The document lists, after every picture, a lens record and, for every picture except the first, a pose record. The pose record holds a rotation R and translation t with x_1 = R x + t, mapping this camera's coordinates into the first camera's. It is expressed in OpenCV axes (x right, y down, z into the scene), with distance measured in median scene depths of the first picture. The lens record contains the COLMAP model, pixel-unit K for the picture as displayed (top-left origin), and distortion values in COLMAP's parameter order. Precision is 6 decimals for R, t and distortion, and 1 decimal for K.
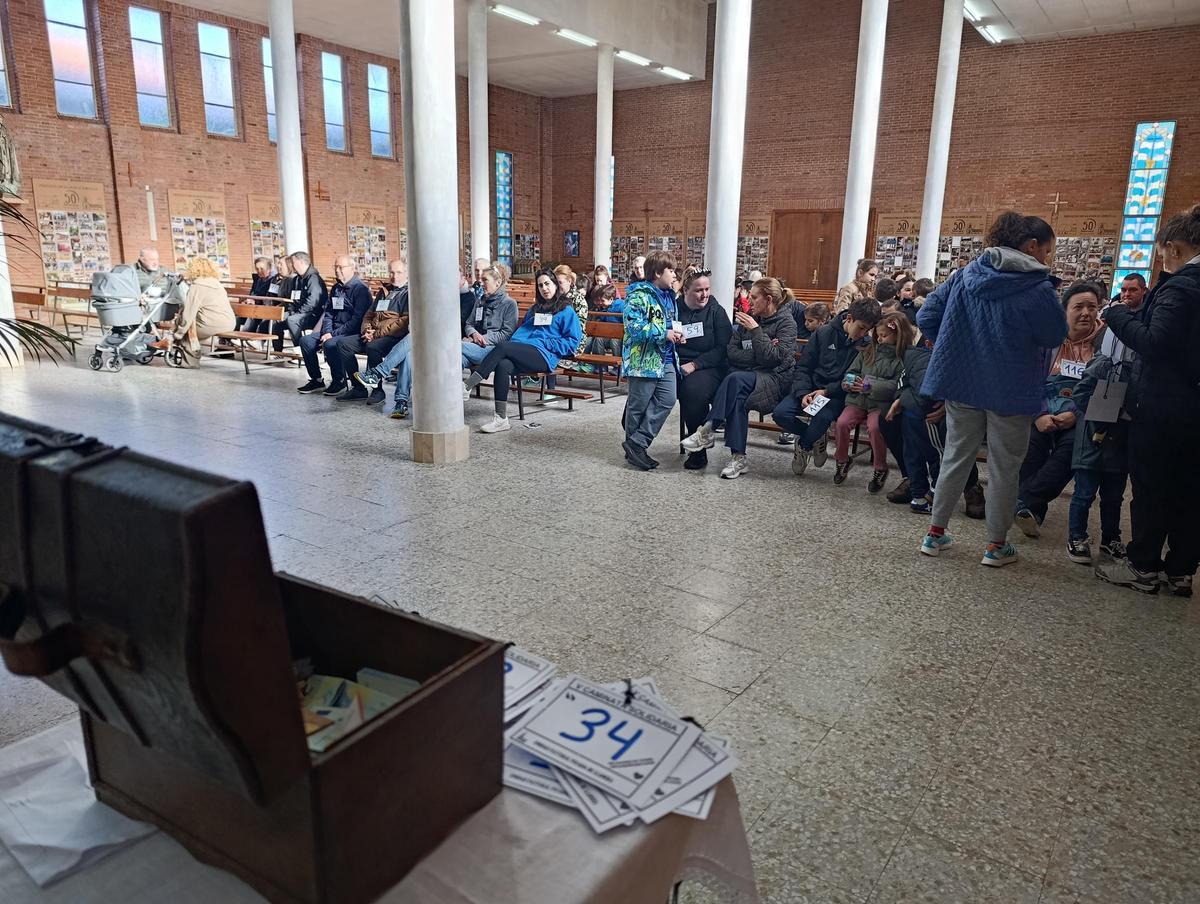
lens RADIAL K [[815.0, 0, 600.2], [0, 815.0, 452.3], [0, 0, 1]] dist [-0.004305, -0.009021]
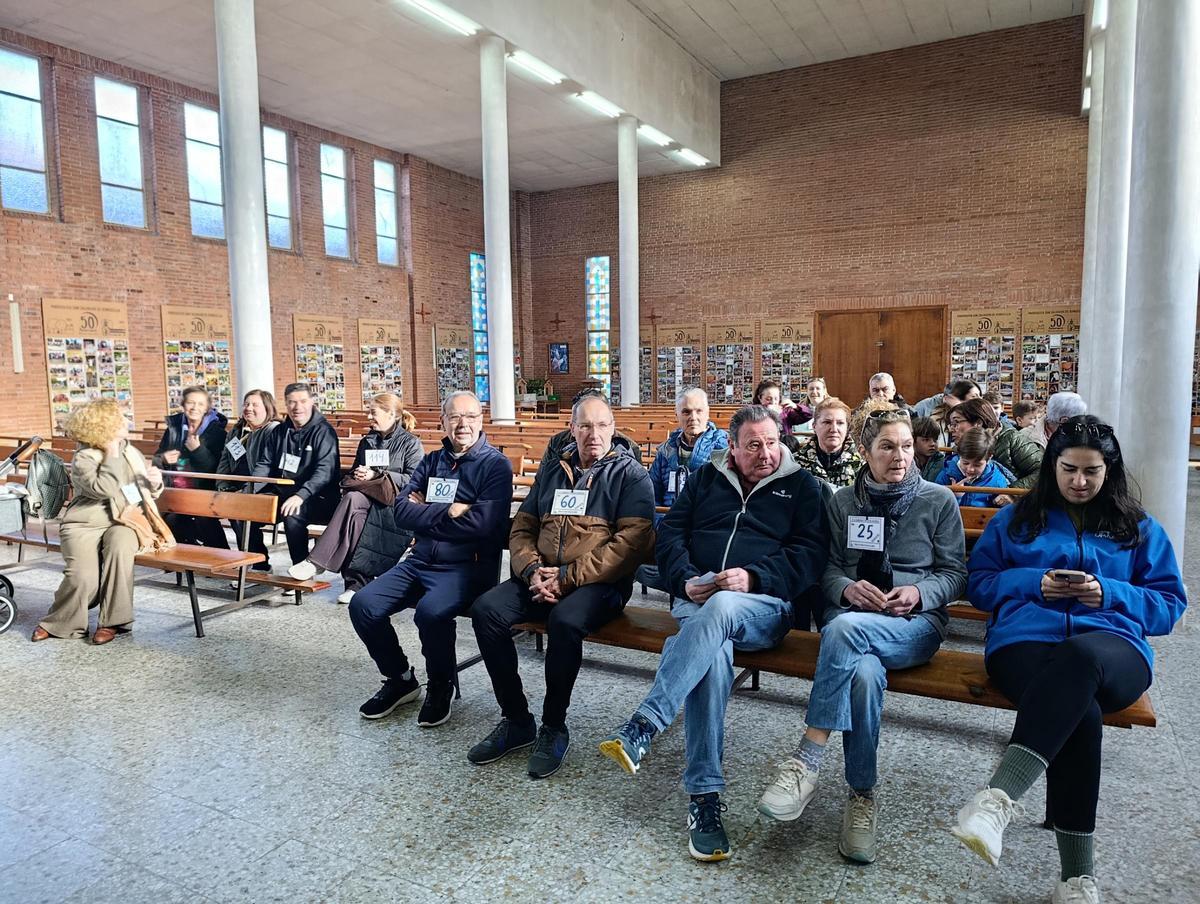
lens RADIAL K [[815.0, 0, 601.2], [0, 815.0, 450.3], [0, 0, 1]] dist [-0.004305, -0.009021]
pose [[0.991454, -0.045831, 0.122141, -0.138199], [0.062050, 0.989241, -0.132483, -0.068987], [-0.114755, 0.138930, 0.983631, 0.259915]]
